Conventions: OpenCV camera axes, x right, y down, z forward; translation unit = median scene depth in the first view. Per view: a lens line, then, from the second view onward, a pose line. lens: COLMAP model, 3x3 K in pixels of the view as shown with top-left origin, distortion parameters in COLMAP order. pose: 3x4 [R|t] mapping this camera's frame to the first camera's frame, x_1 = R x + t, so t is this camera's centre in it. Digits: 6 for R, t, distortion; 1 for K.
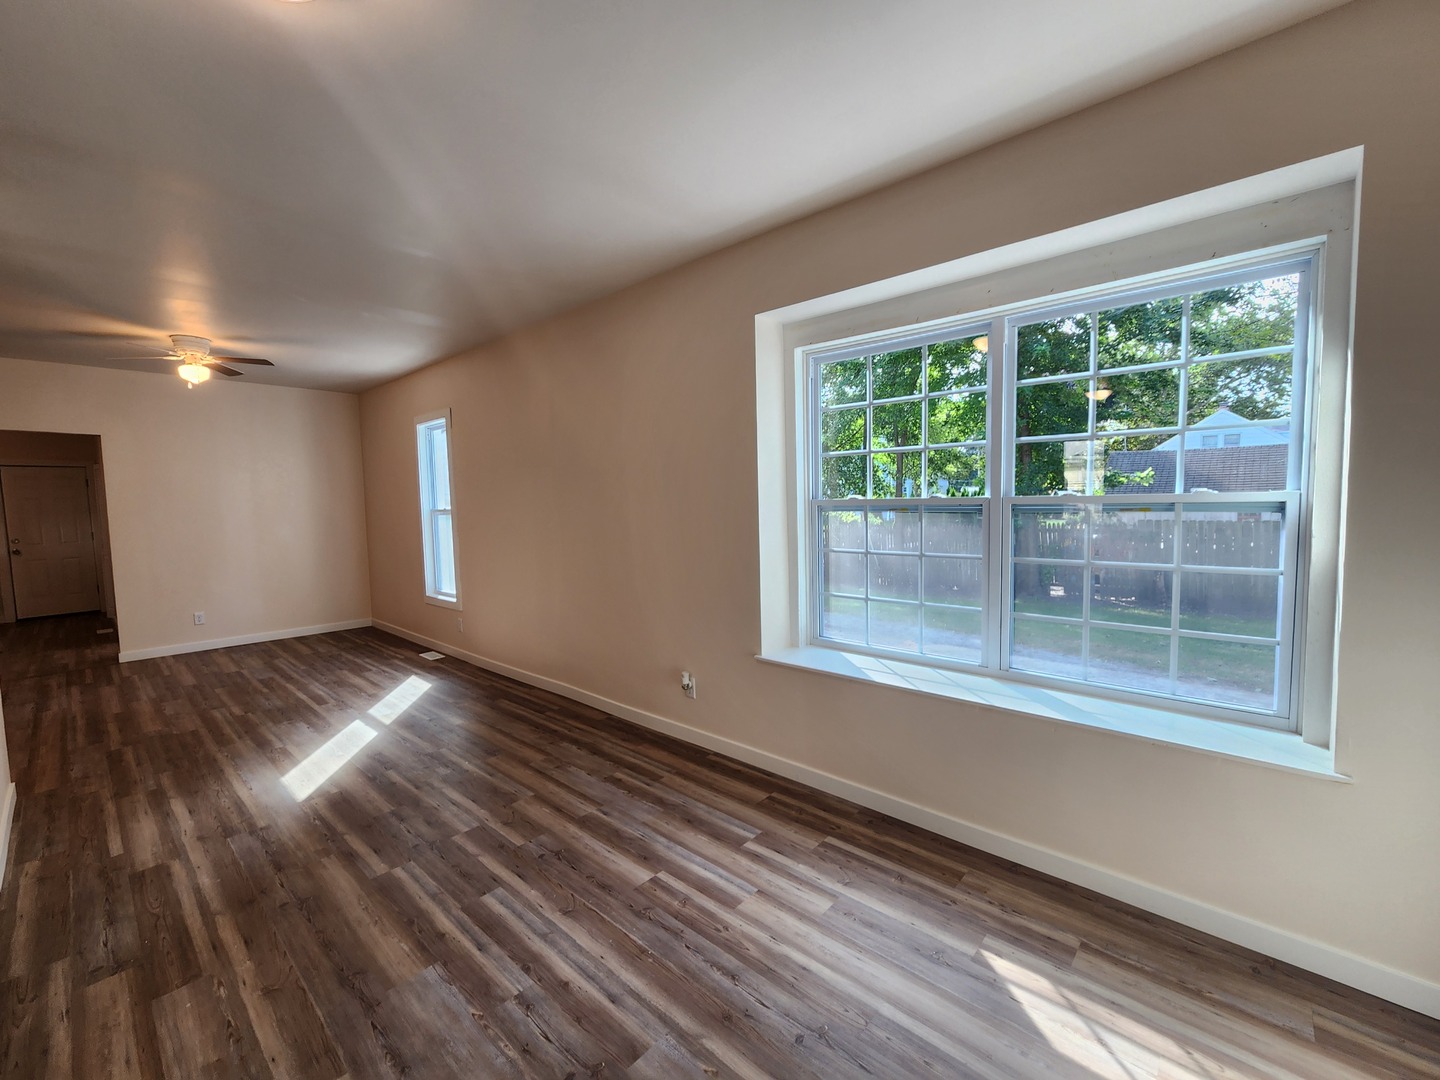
lens RADIAL K [[592.3, 0, 718.6], [0, 592.3, 544.5], [0, 0, 1]] dist [0.000446, 0.000273]
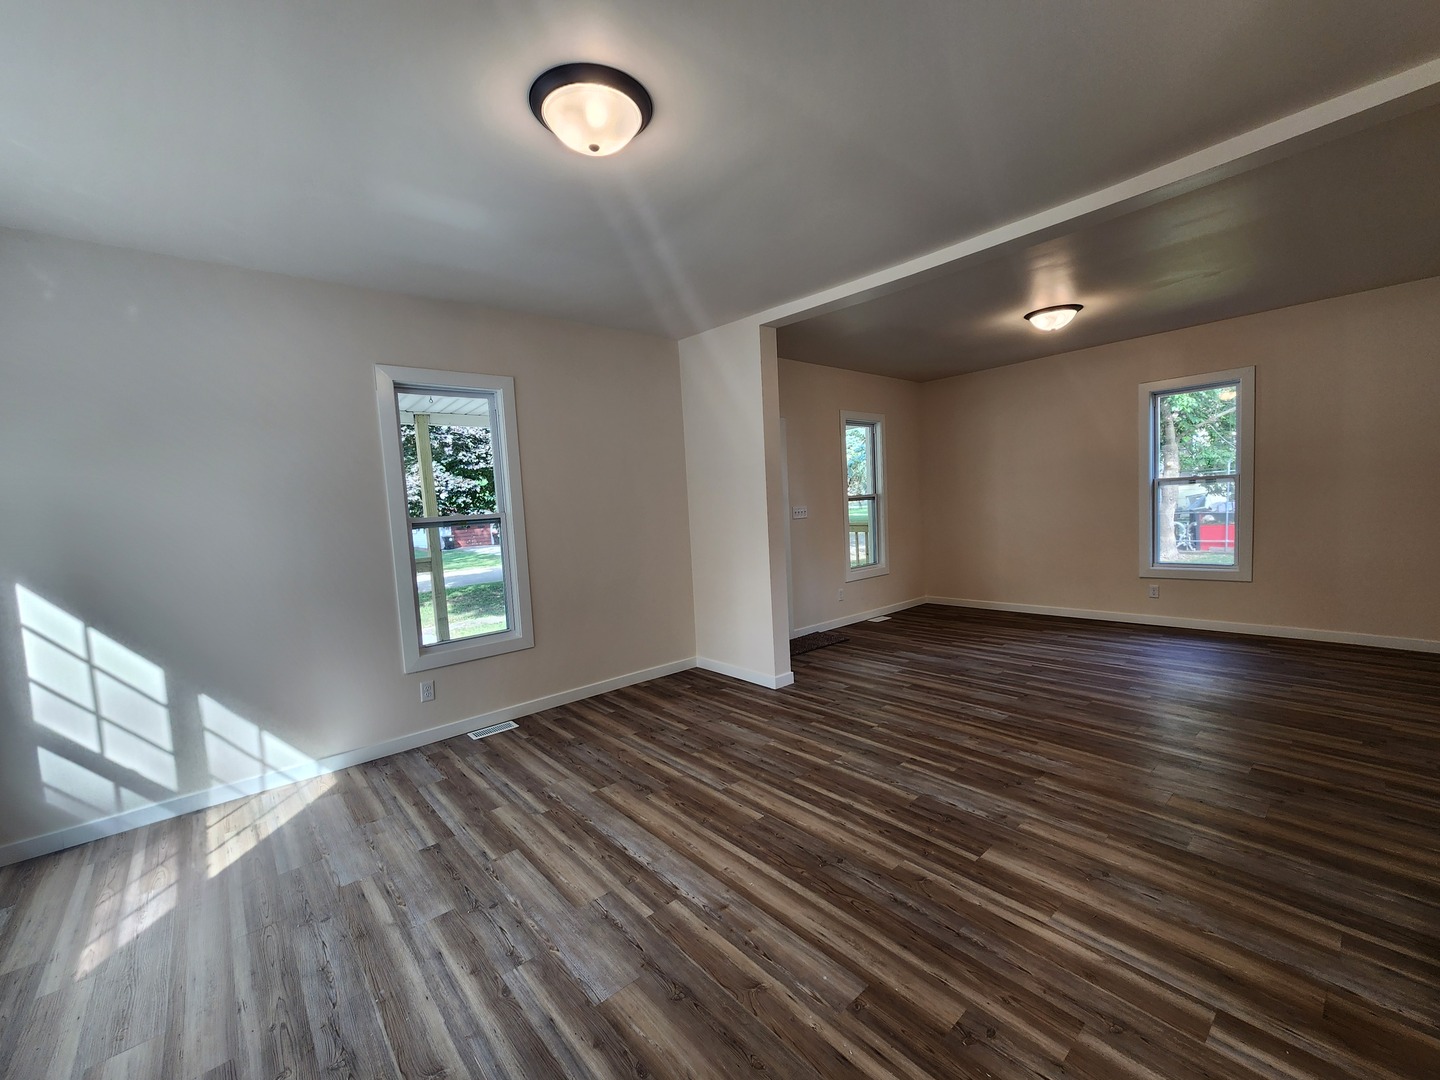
lens RADIAL K [[596.2, 0, 714.6], [0, 596.2, 544.7], [0, 0, 1]] dist [0.002528, 0.000149]
pose [[-0.990178, 0.056318, 0.127967, -0.739092], [0.074352, 0.987238, 0.140832, -0.101978], [-0.118403, 0.148964, -0.981728, 1.615320]]
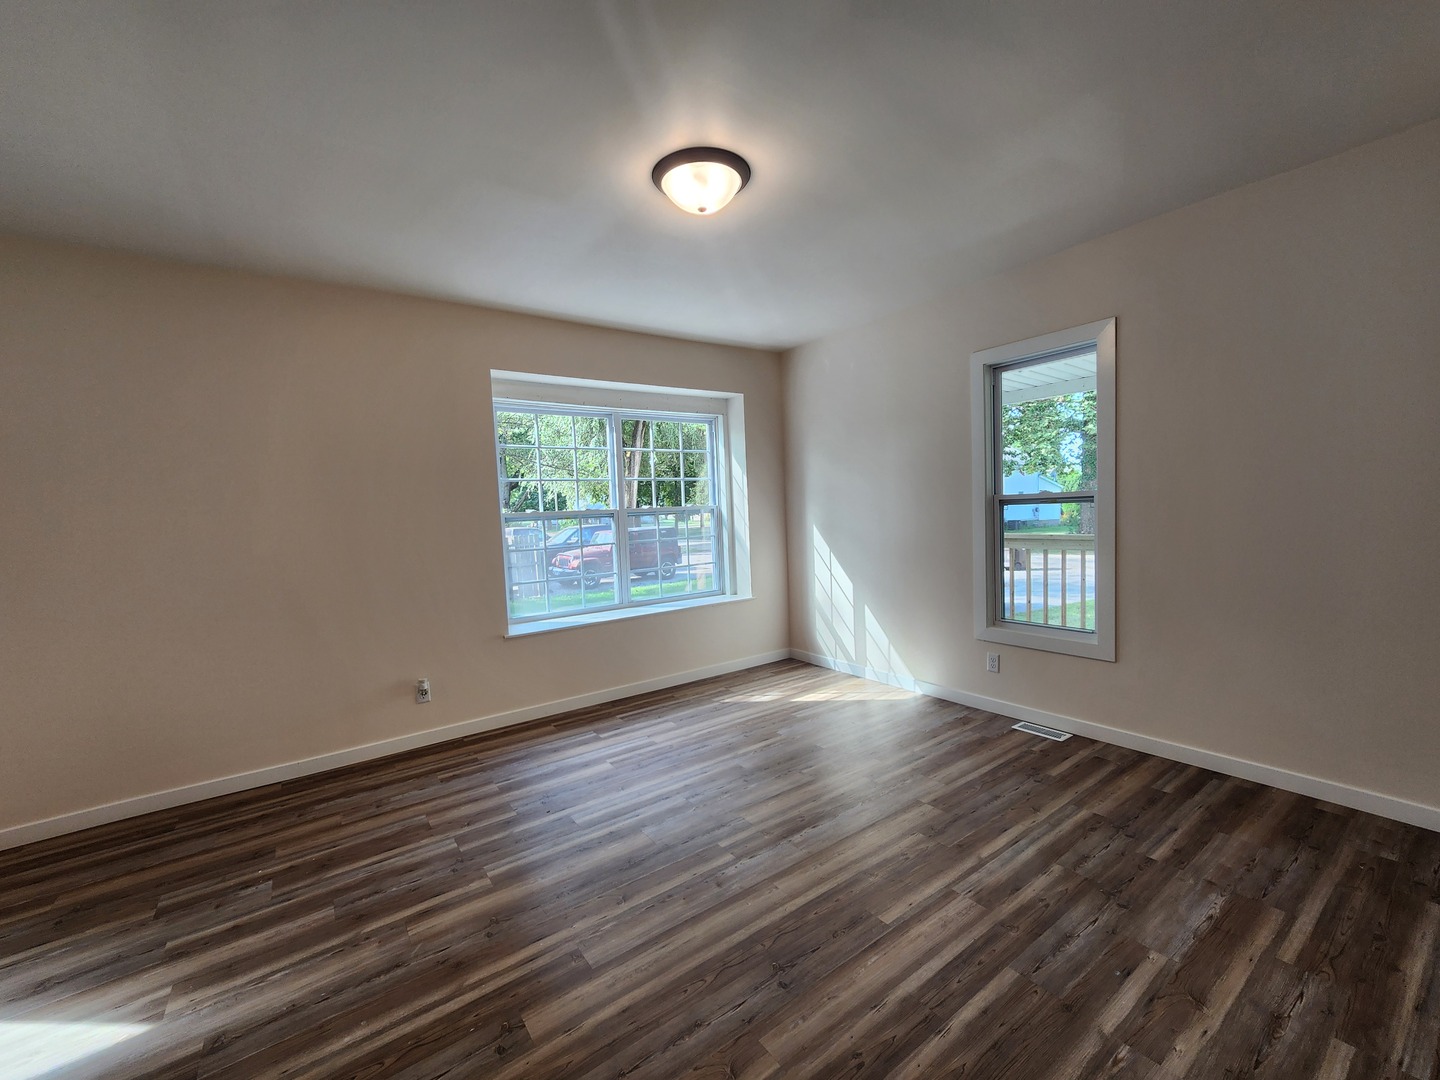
lens RADIAL K [[592.3, 0, 718.6], [0, 592.3, 544.5], [0, 0, 1]] dist [0.000446, 0.000273]
pose [[0.216300, -0.057608, 0.974626, -1.615425], [0.105545, 0.993787, 0.035317, -0.002564], [-0.970605, 0.095228, 0.221036, 0.399340]]
